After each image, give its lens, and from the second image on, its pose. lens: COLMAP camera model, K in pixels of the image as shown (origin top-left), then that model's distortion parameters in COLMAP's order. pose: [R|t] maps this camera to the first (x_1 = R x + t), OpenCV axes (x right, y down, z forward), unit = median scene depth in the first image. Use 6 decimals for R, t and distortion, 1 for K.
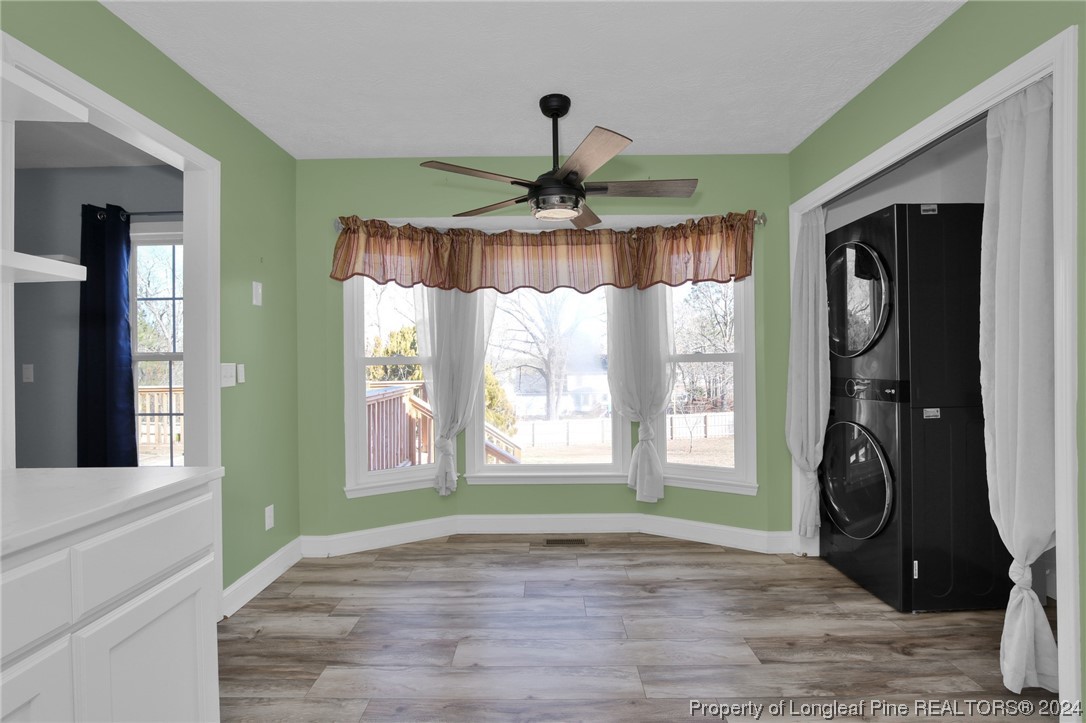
lens RADIAL K [[506.5, 0, 542.4], [0, 506.5, 359.0], [0, 0, 1]] dist [-0.031575, 0.001847]
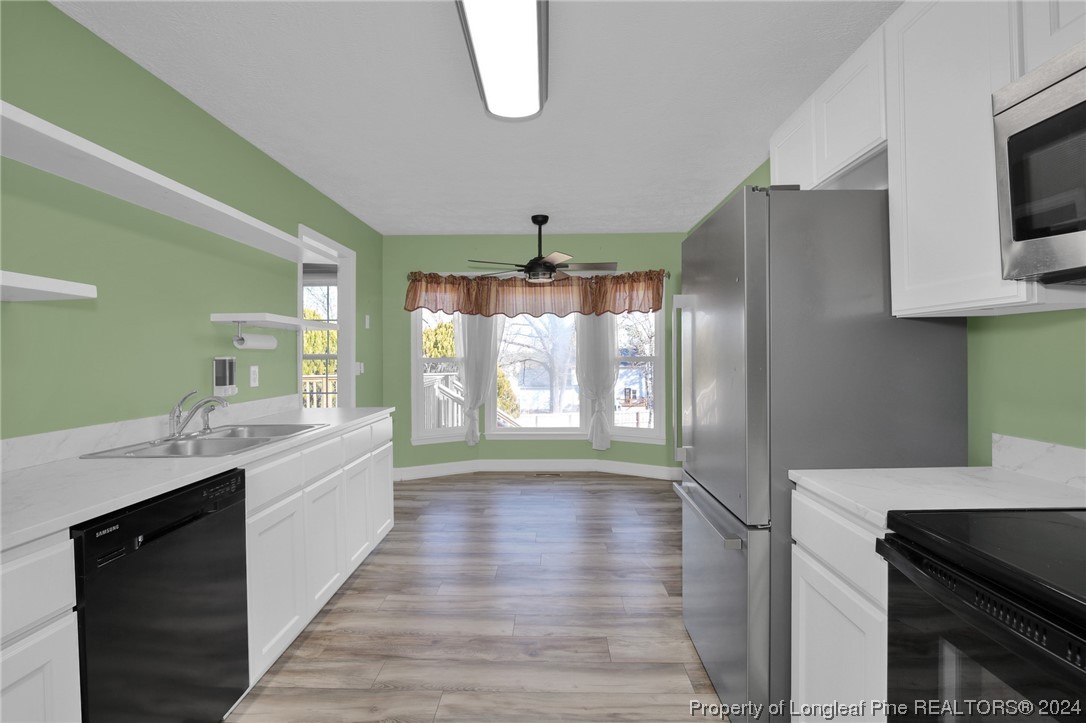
lens RADIAL K [[508.2, 0, 543.0], [0, 508.2, 361.5], [0, 0, 1]] dist [-0.047972, 0.000529]
pose [[0.999954, 0.005990, -0.007505, 0.039137], [-0.005867, 0.999849, 0.016353, -0.018865], [0.007601, -0.016308, 0.999838, -0.590346]]
